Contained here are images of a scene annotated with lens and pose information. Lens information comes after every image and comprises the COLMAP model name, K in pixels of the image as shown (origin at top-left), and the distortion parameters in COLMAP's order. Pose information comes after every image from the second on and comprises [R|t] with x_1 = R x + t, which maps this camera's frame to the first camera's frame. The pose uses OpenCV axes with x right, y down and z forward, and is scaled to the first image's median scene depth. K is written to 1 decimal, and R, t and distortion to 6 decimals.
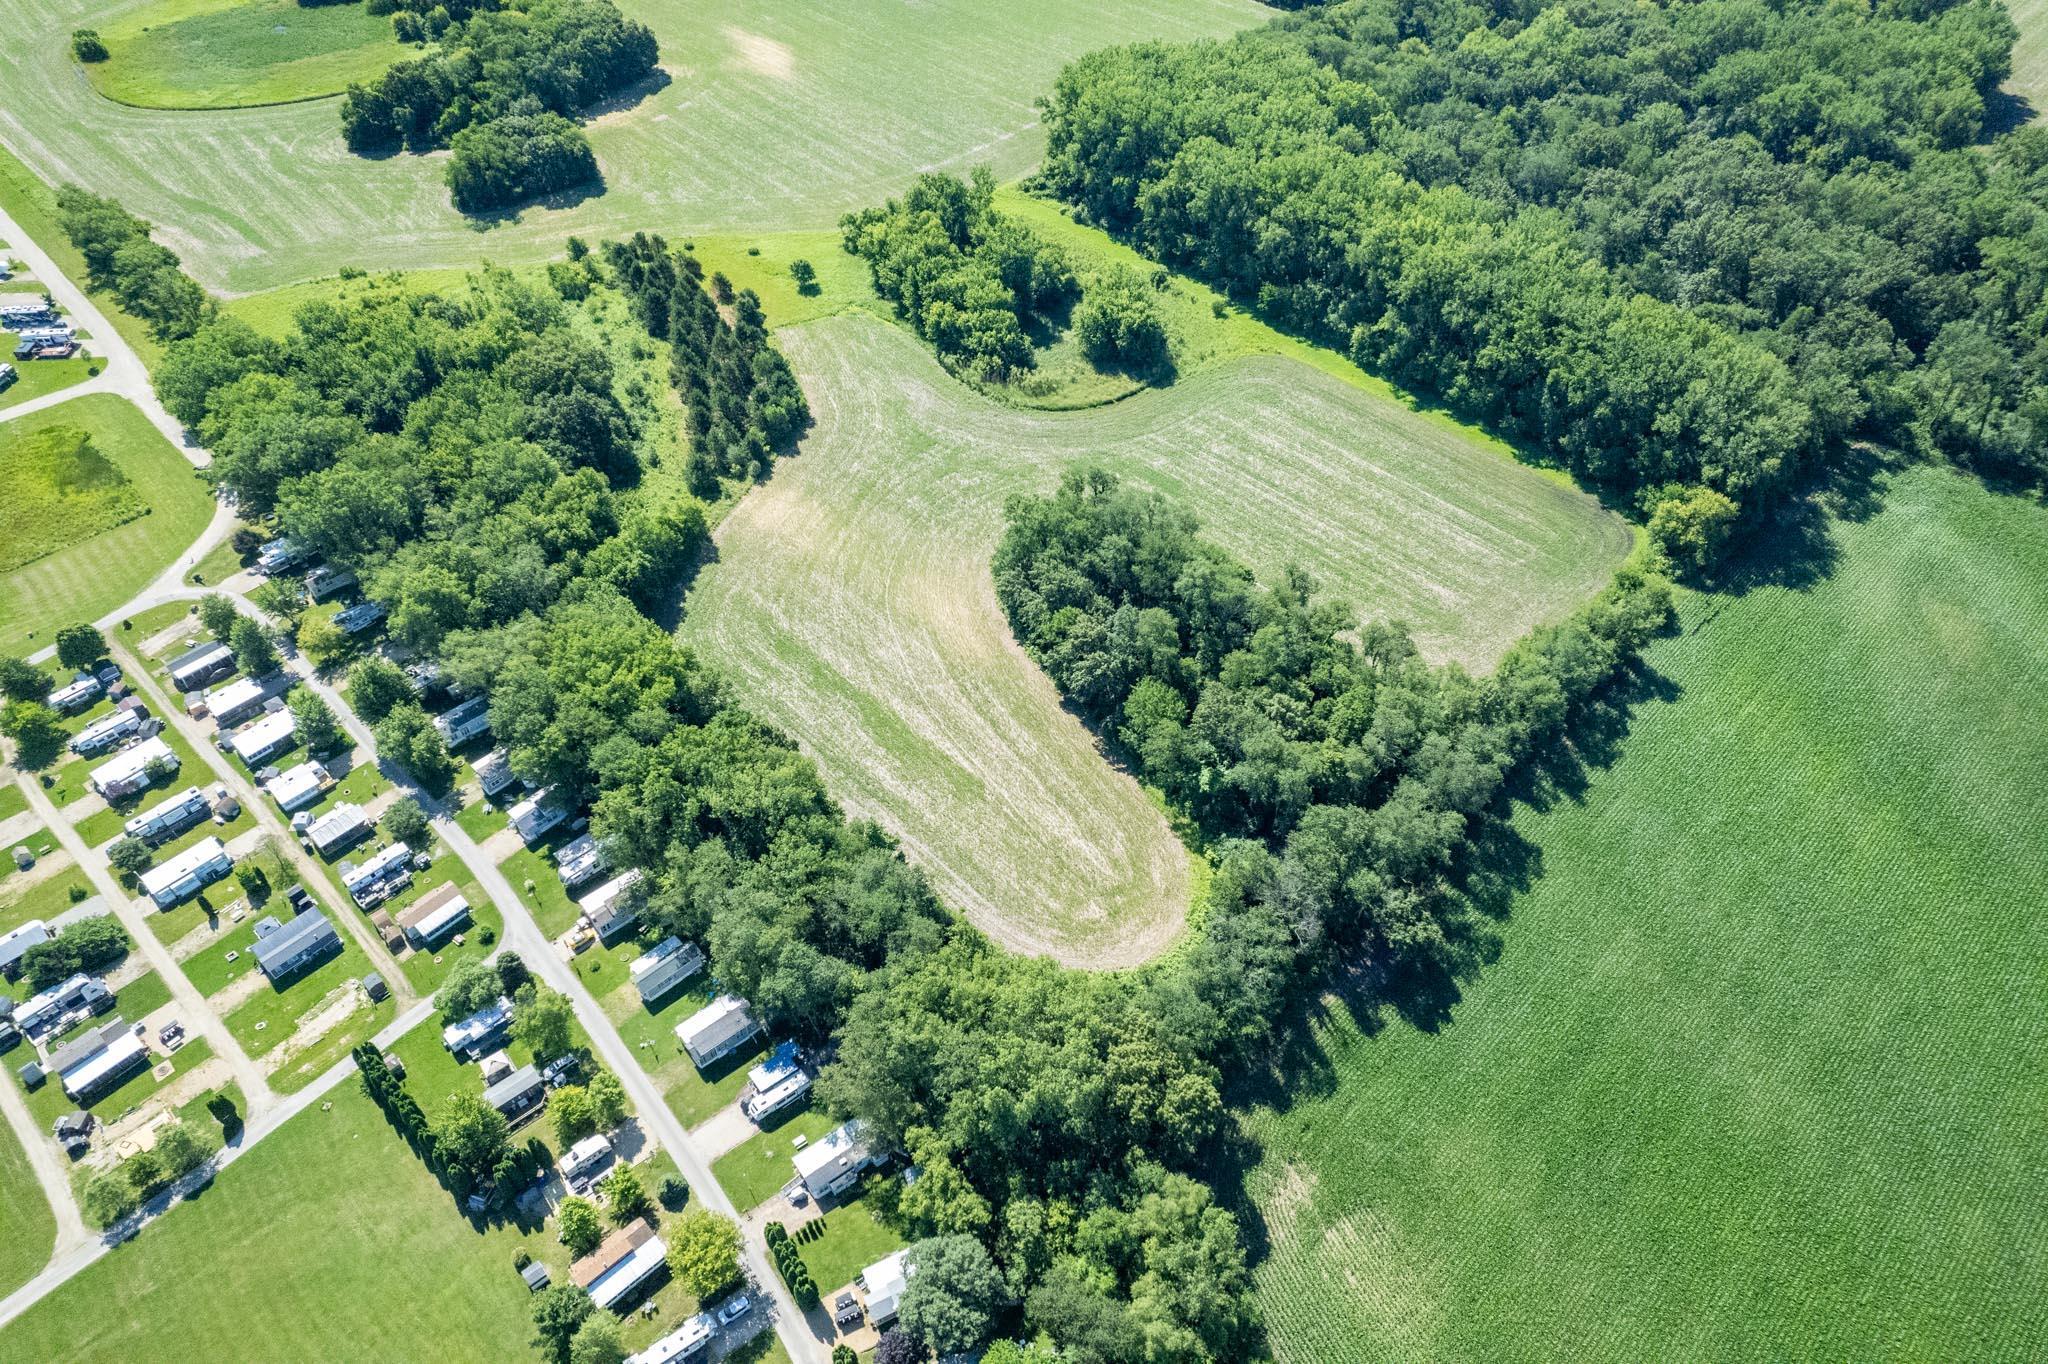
lens RADIAL K [[1308.1, 0, 1034.3], [0, 1308.1, 701.0], [0, 0, 1]] dist [-0.075362, 0.068194]
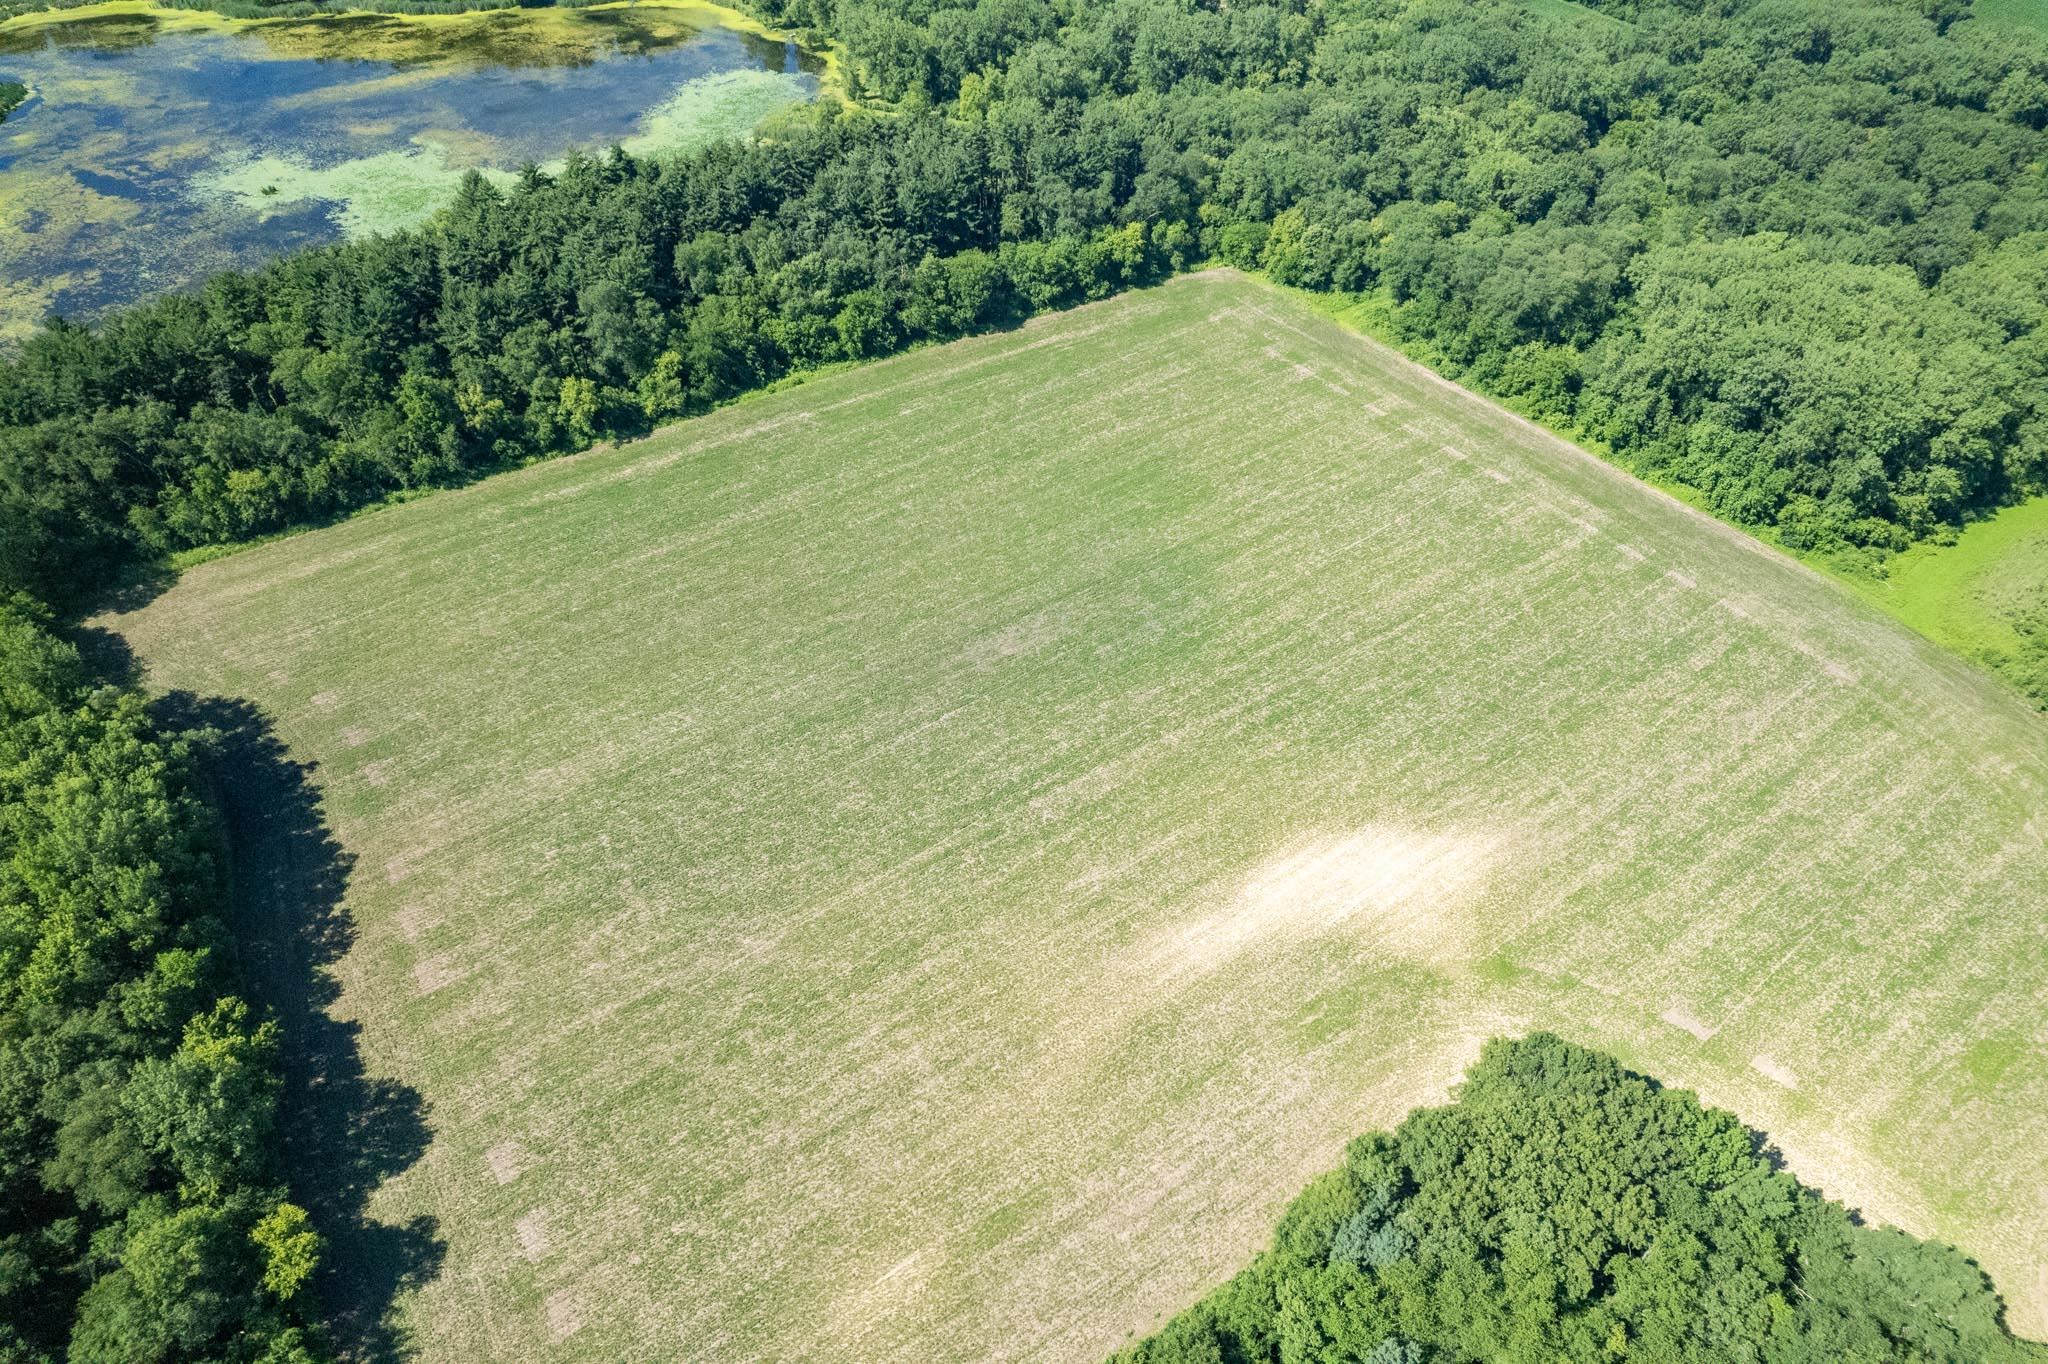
lens RADIAL K [[1308.1, 0, 1034.3], [0, 1308.1, 701.0], [0, 0, 1]] dist [-0.075362, 0.068194]
pose [[0.133981, -0.679817, 0.721040, -0.691289], [0.706153, 0.575973, 0.411829, -1.101689], [-0.695267, 0.453987, 0.557224, 1.123900]]
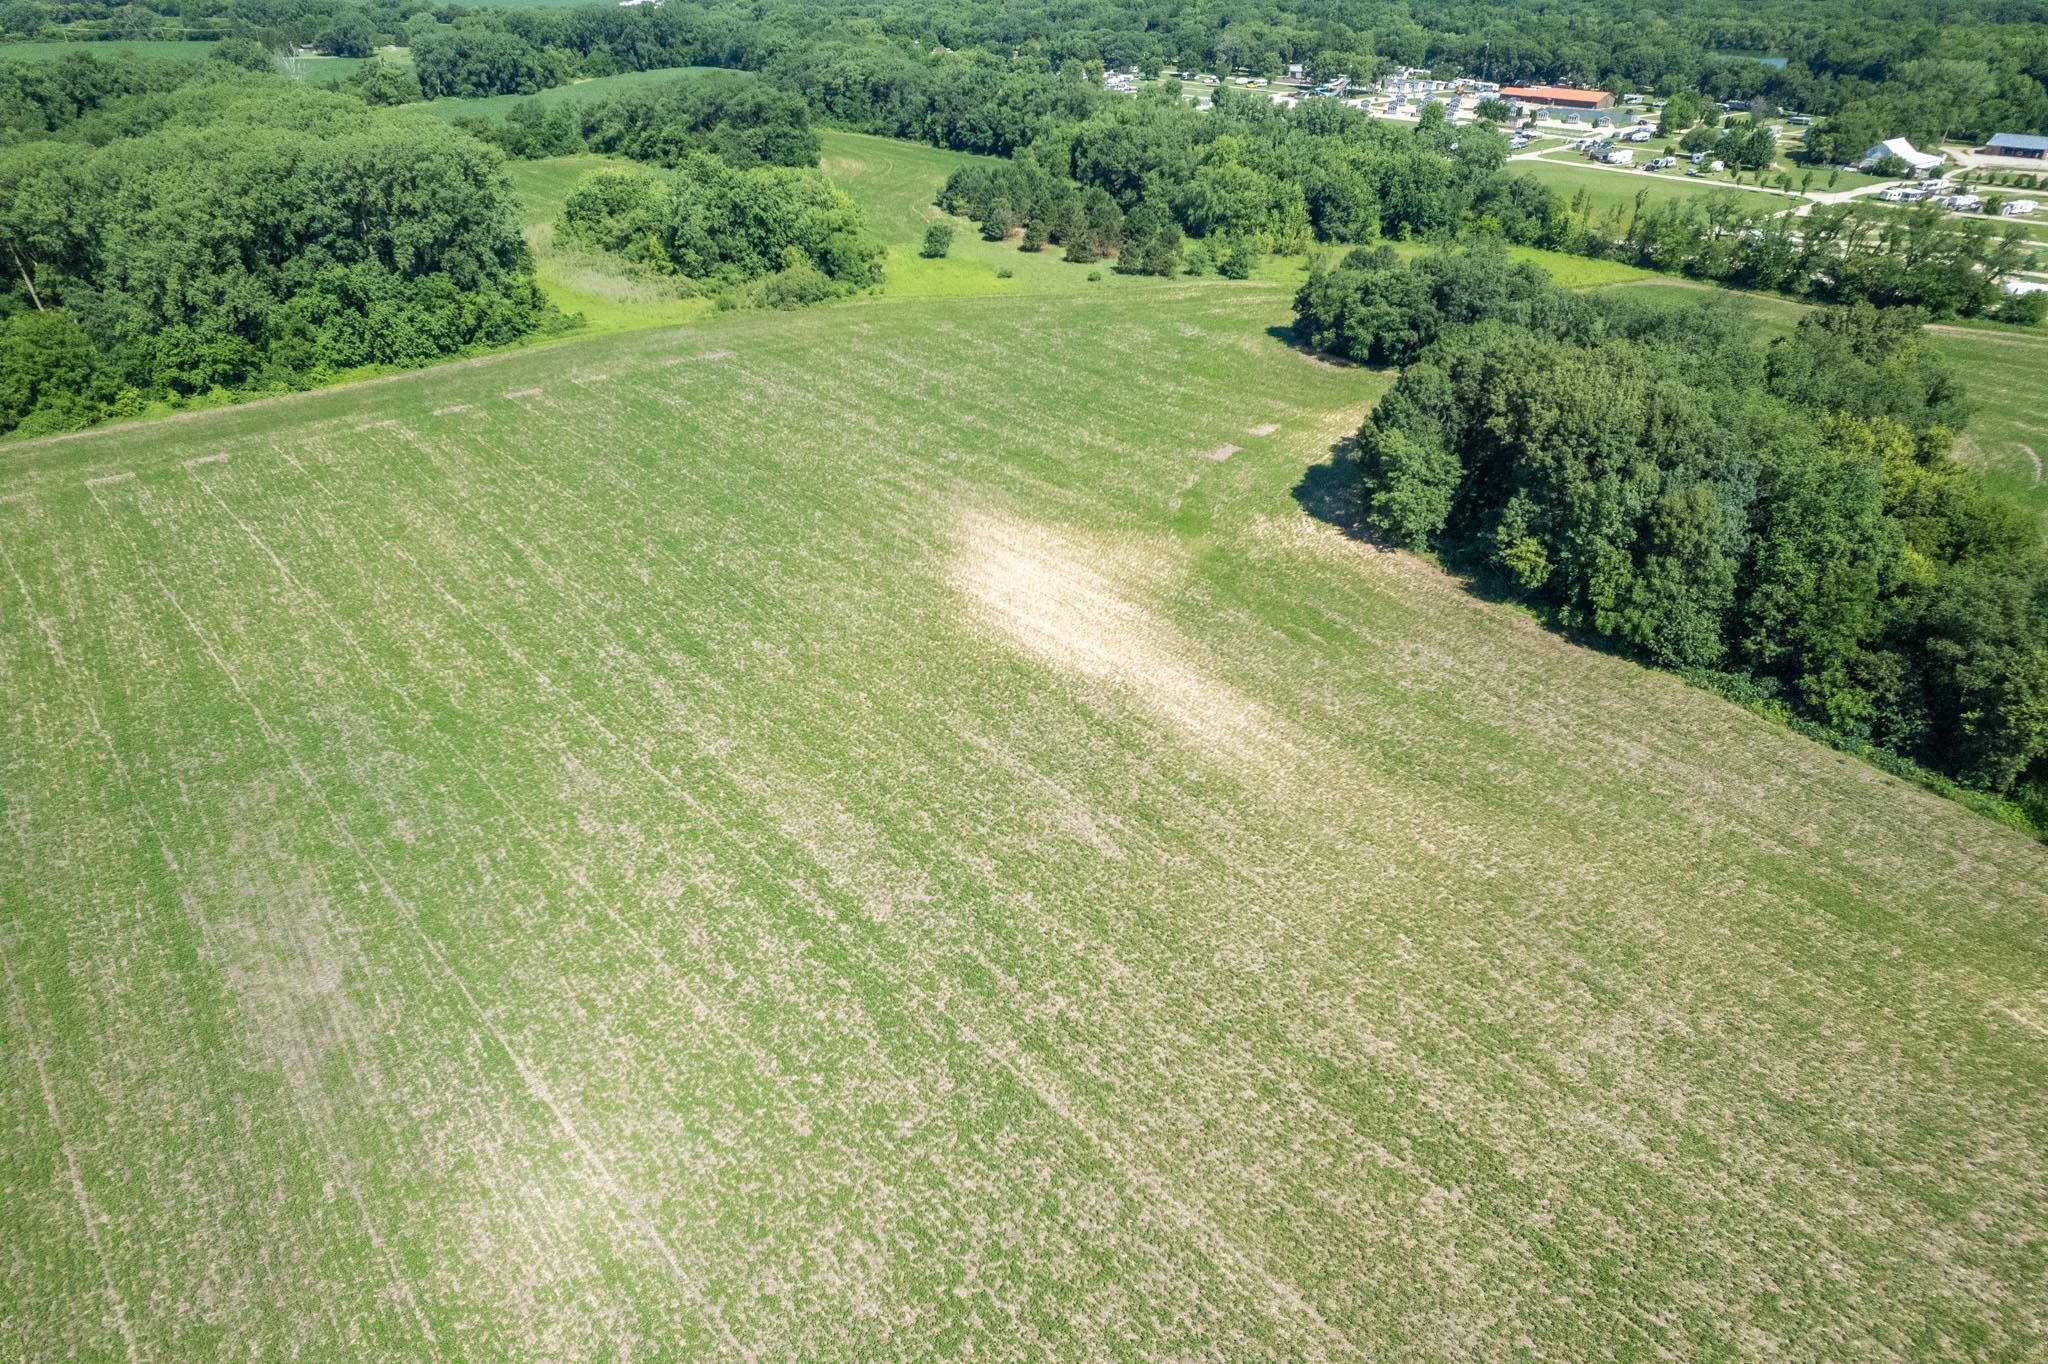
lens RADIAL K [[1309.9, 0, 1032.9], [0, 1309.9, 698.9], [0, 0, 1]] dist [-0.084144, 0.079223]
pose [[-0.997169, -0.040299, 0.063476, -0.313064], [0.052243, 0.235787, 0.970400, -1.094748], [-0.054073, 0.970969, -0.233014, 1.522579]]
